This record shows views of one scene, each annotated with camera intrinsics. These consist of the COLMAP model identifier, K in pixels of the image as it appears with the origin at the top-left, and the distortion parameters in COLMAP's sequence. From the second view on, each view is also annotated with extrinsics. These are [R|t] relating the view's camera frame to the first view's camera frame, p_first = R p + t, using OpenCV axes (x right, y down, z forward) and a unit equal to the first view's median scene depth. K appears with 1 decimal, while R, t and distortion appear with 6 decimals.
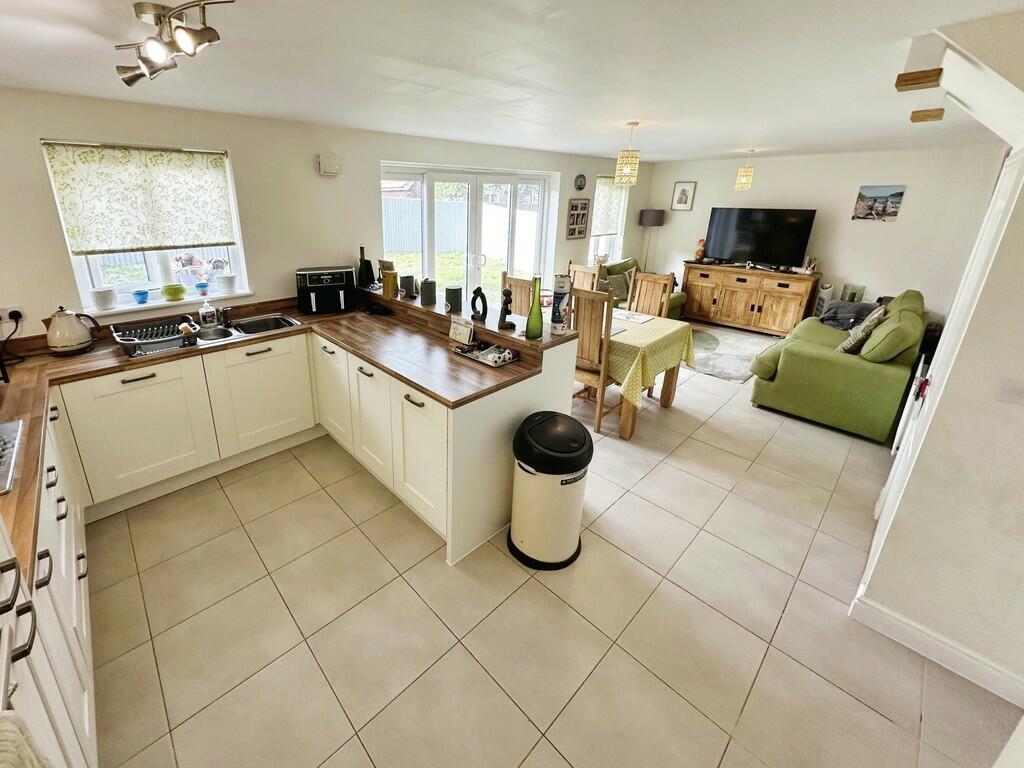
lens RADIAL K [[407.2, 0, 477.4], [0, 407.2, 362.4], [0, 0, 1]] dist [-0.002929, 0.001099]
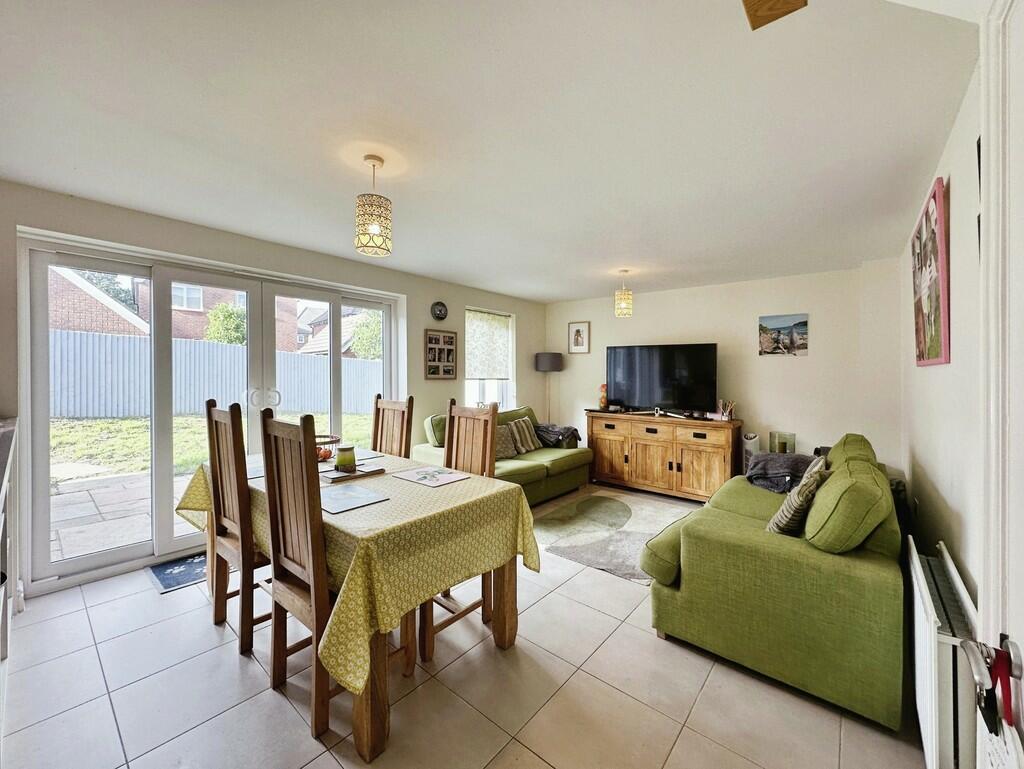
lens RADIAL K [[416.6, 0, 495.8], [0, 416.6, 396.3], [0, 0, 1]] dist [-0.004905, -0.001301]
pose [[0.993628, 0.008572, 0.112383, 0.282992], [0.027811, 0.947627, -0.318166, -0.020092], [-0.109224, 0.319264, 0.941350, 0.280409]]
